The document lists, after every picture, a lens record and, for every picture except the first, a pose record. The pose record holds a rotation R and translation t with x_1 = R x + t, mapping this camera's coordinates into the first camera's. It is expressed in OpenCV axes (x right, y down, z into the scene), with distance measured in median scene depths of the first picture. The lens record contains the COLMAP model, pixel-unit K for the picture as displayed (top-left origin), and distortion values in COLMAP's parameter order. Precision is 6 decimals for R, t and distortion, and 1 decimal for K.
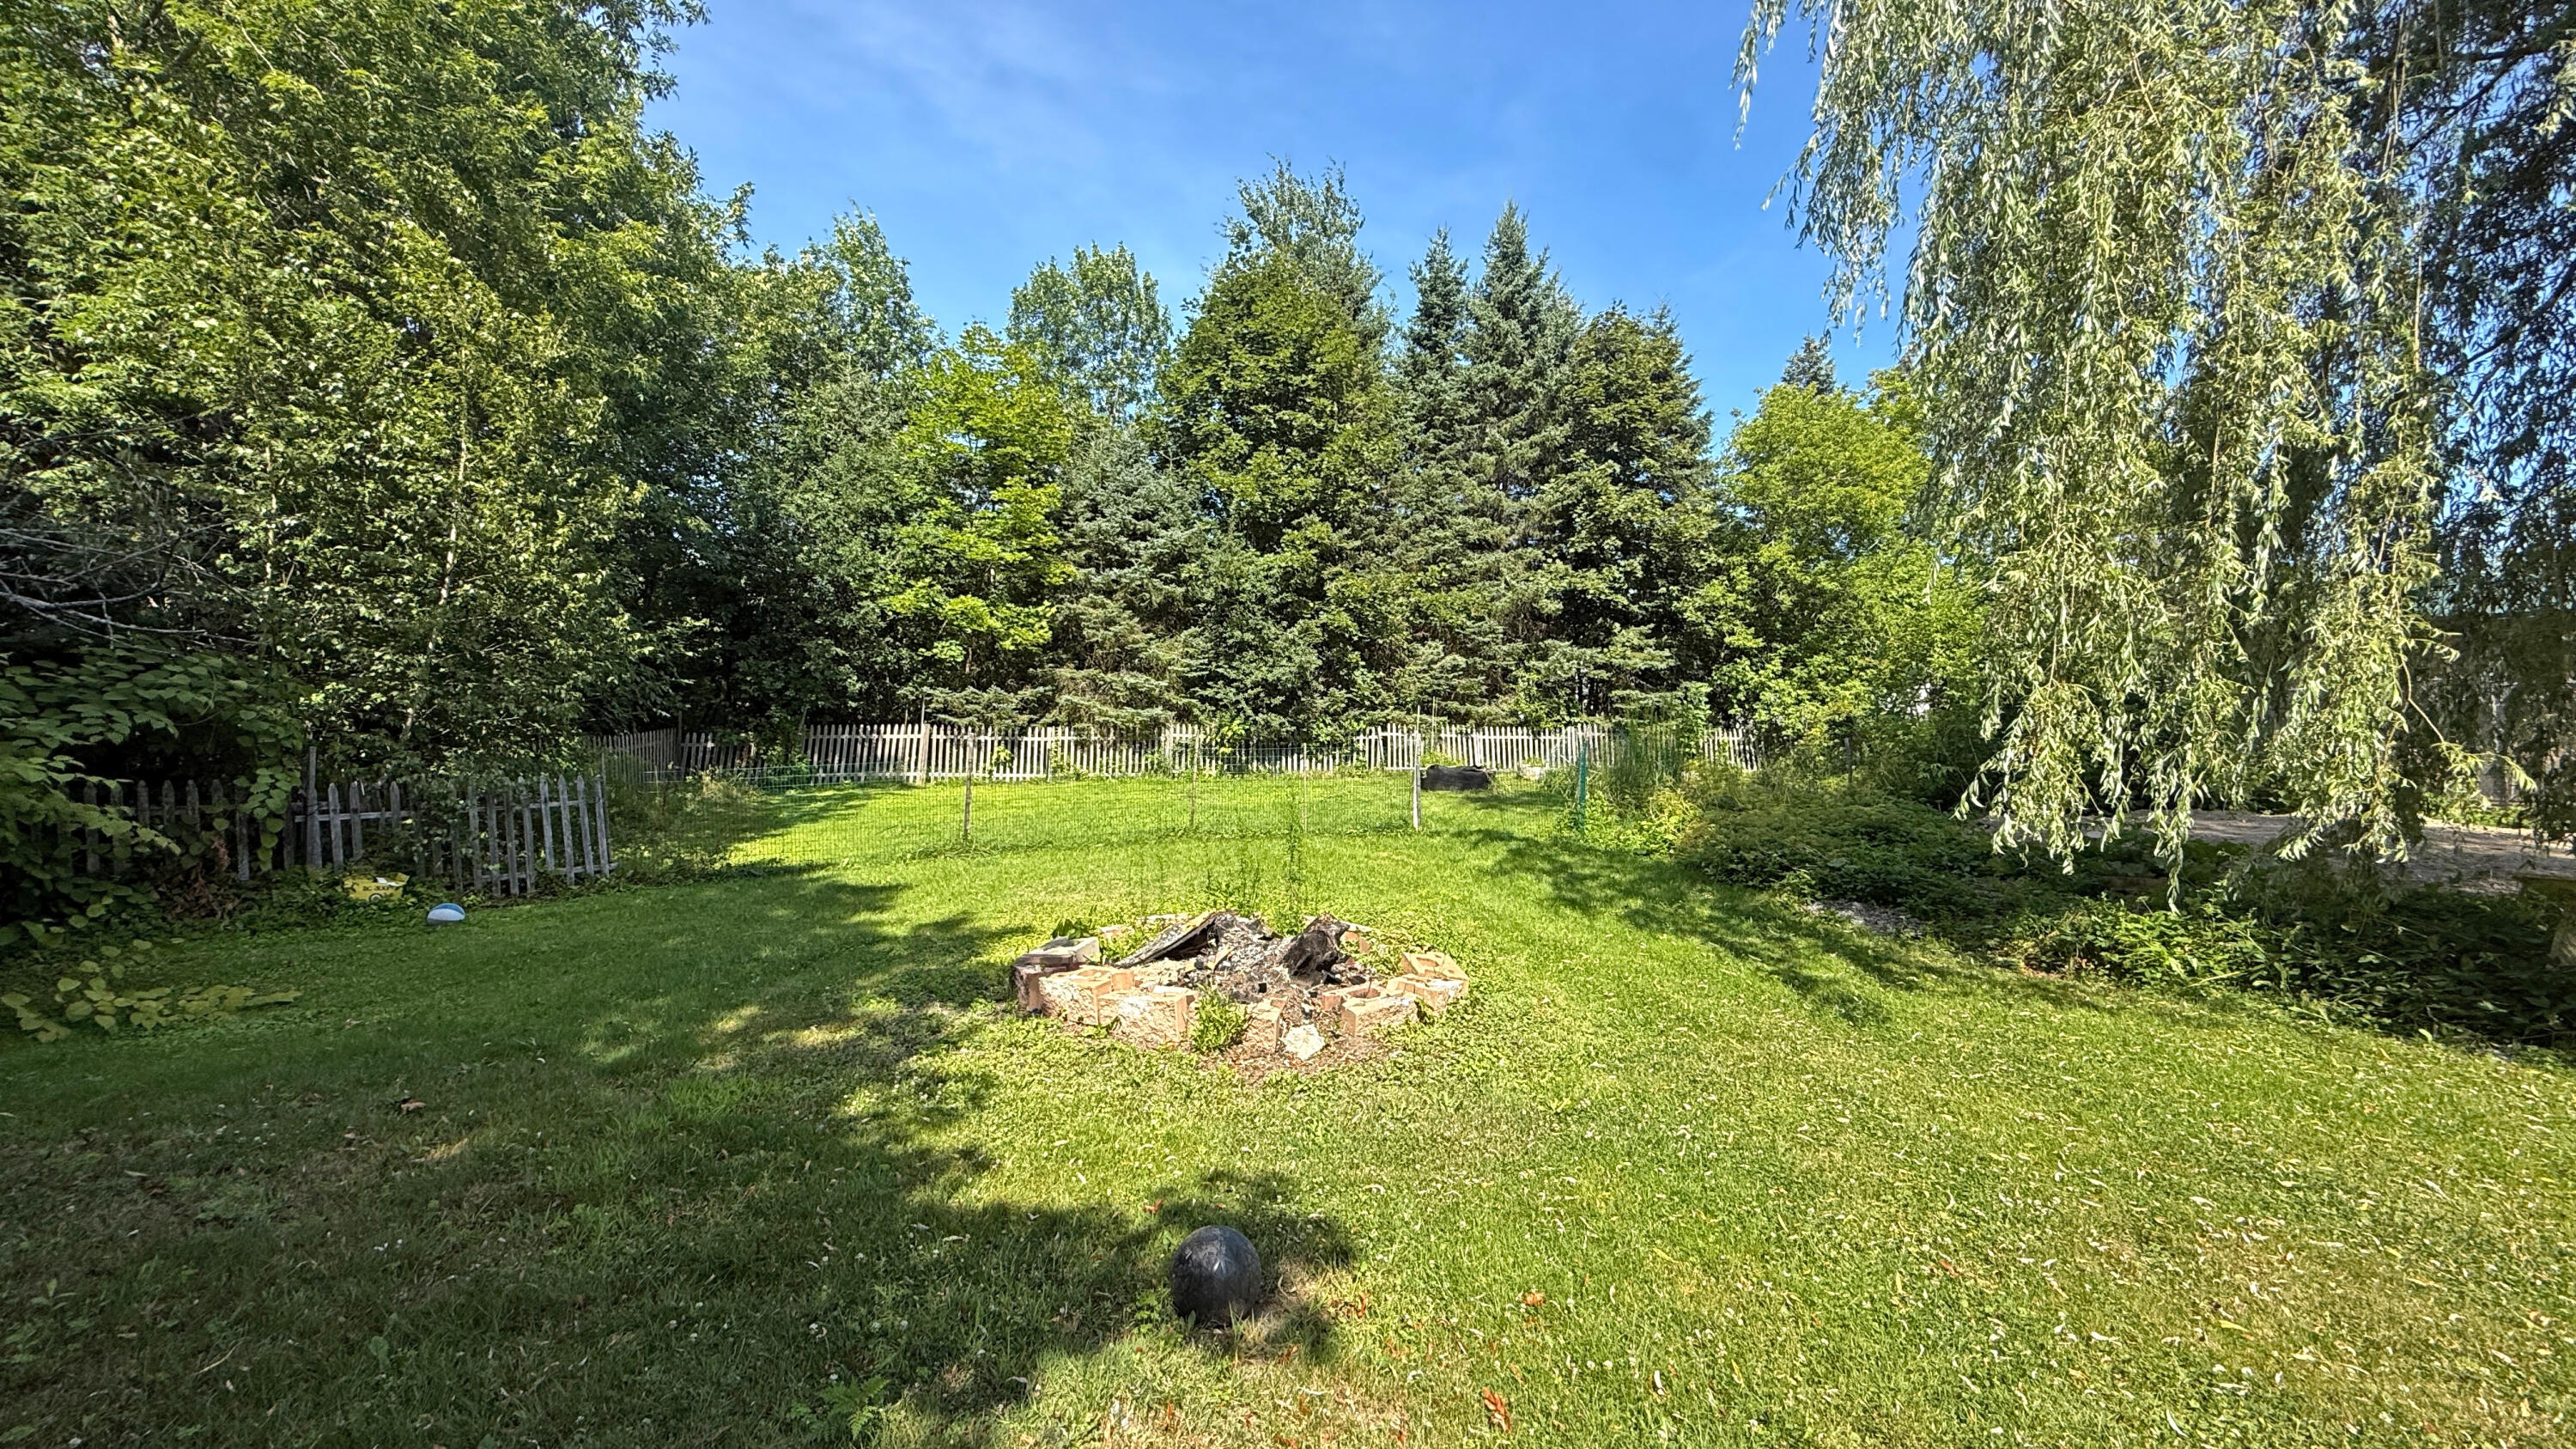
lens RADIAL K [[999.7, 0, 1297.0], [0, 999.7, 727.4], [0, 0, 1]] dist [-0.002169, -0.000024]
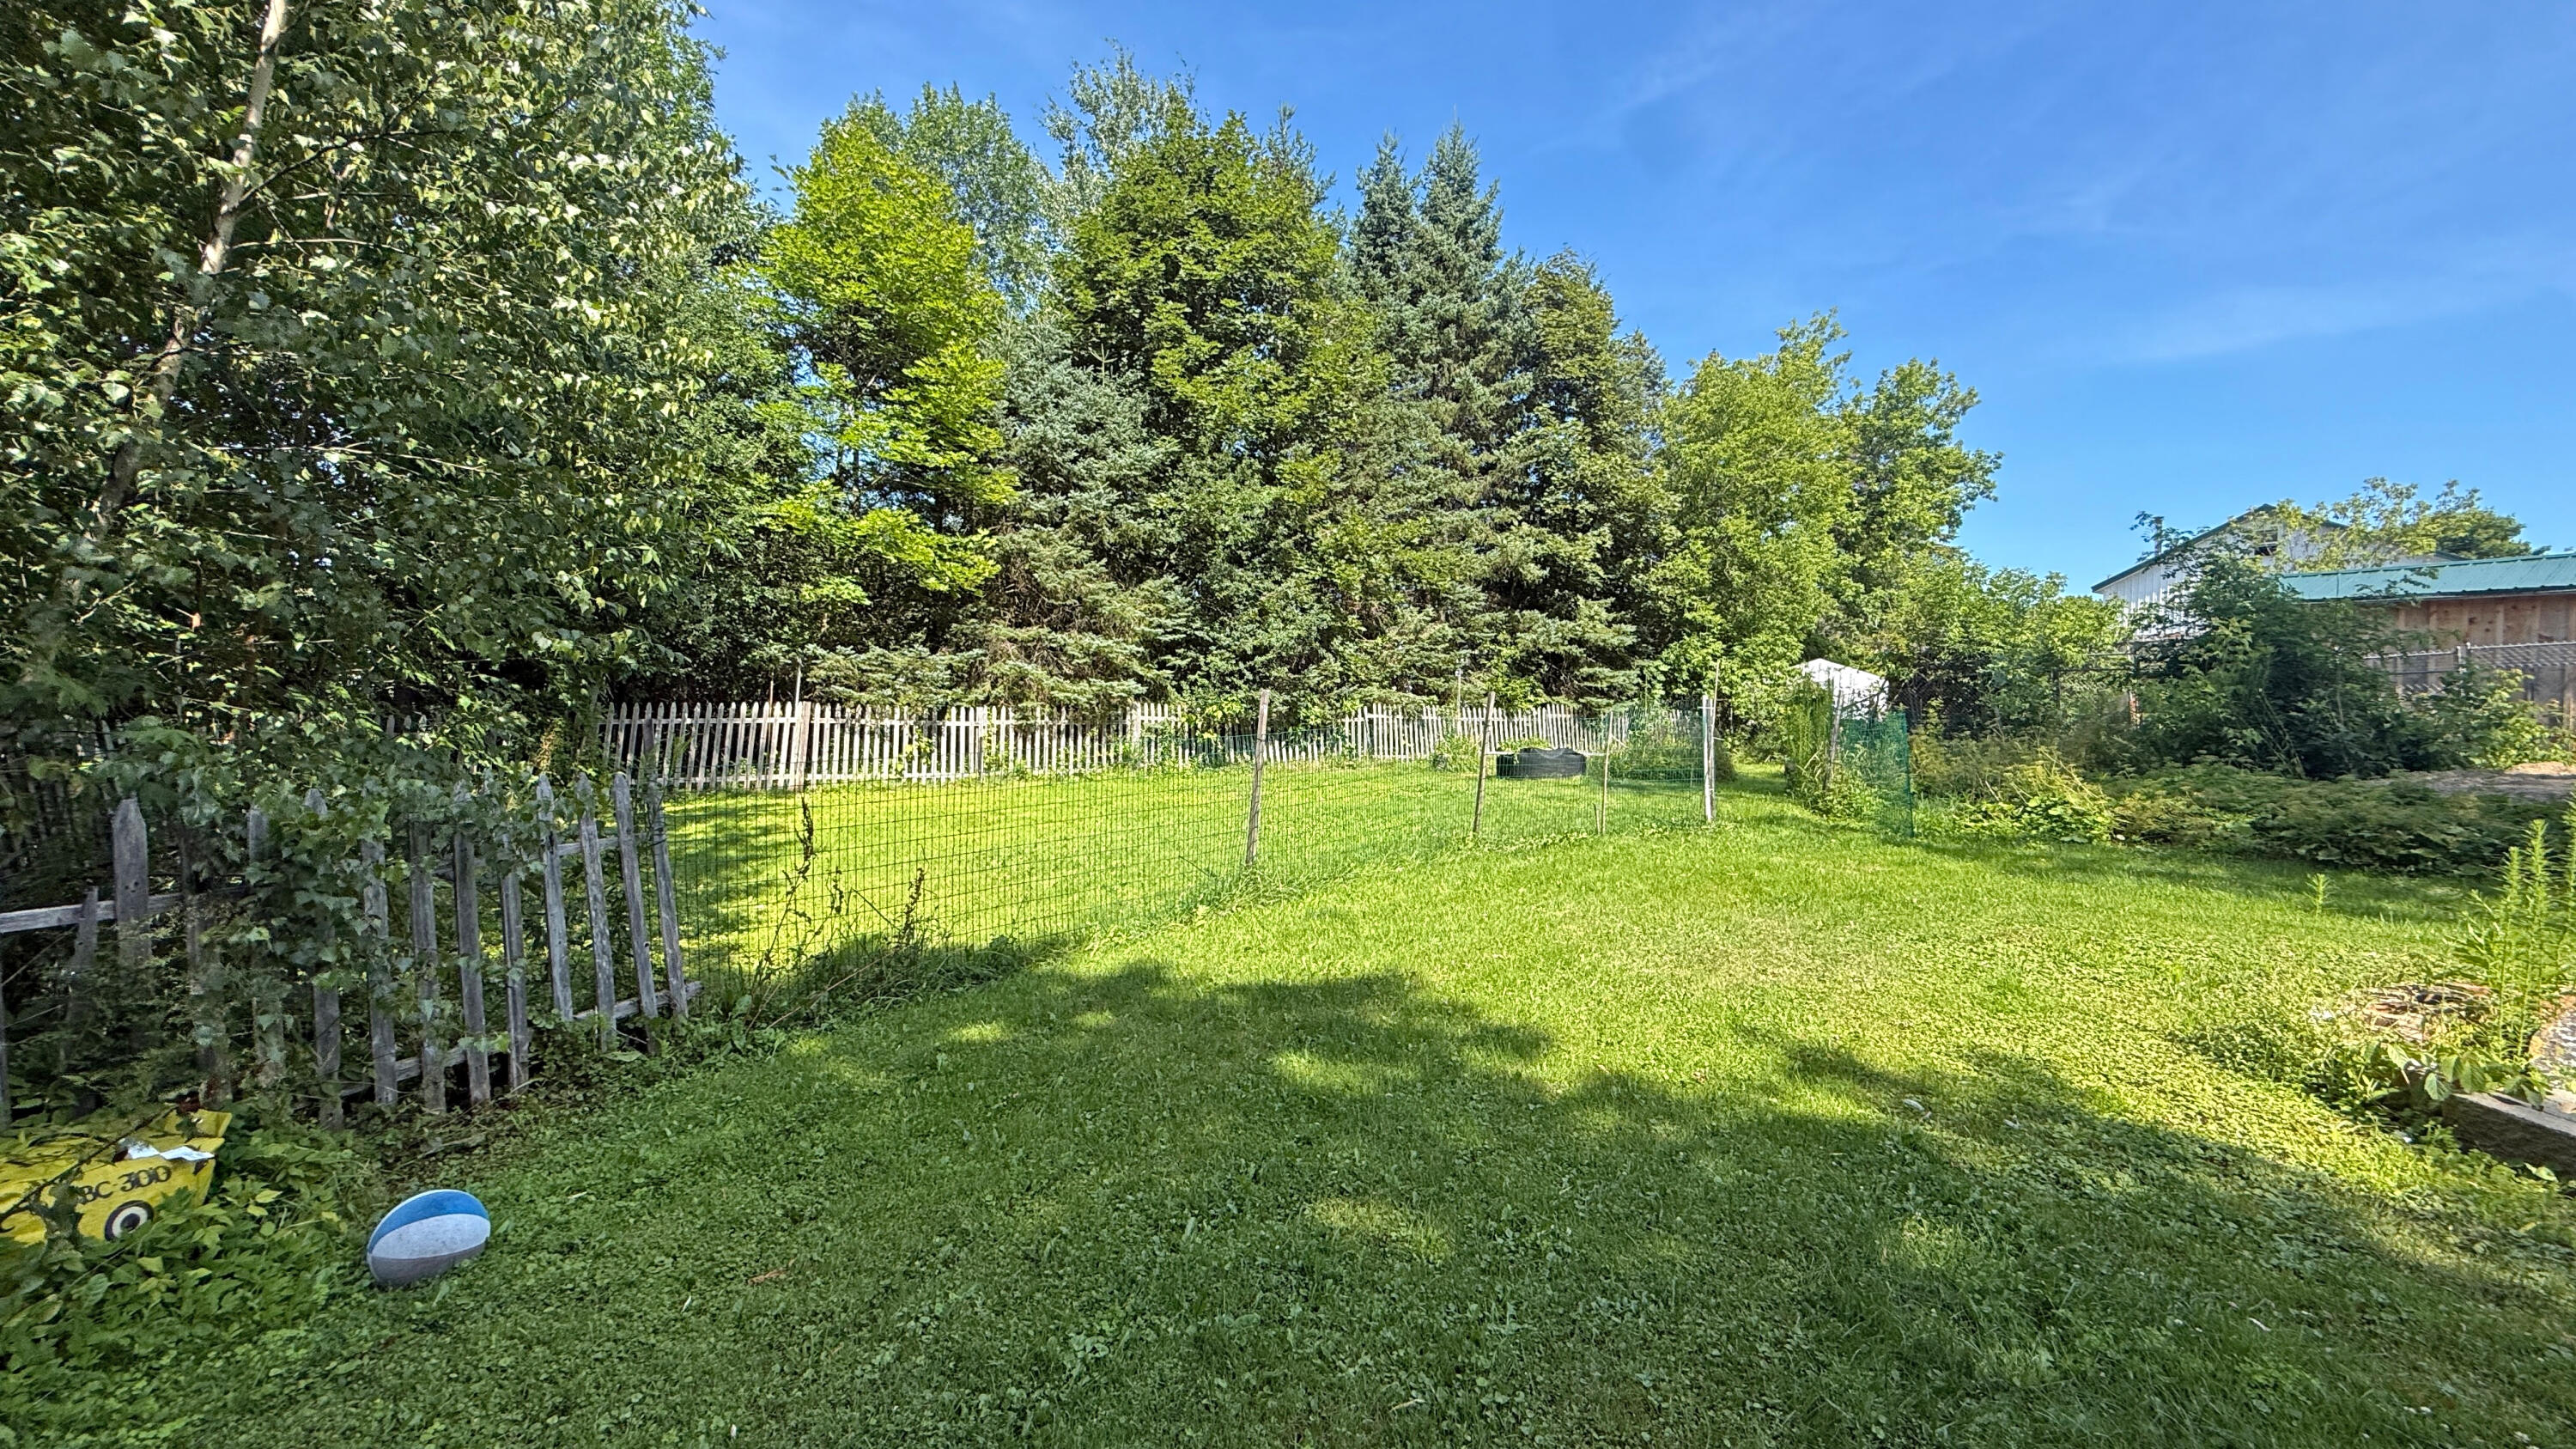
lens RADIAL K [[999.7, 0, 1279.3], [0, 999.7, 725.7], [0, 0, 1]] dist [-0.002169, -0.000024]
pose [[0.939772, -0.008733, 0.341690, -0.271737], [0.009357, 0.999956, -0.000176, 0.014613], [-0.341673, 0.003363, 0.939813, 0.240239]]
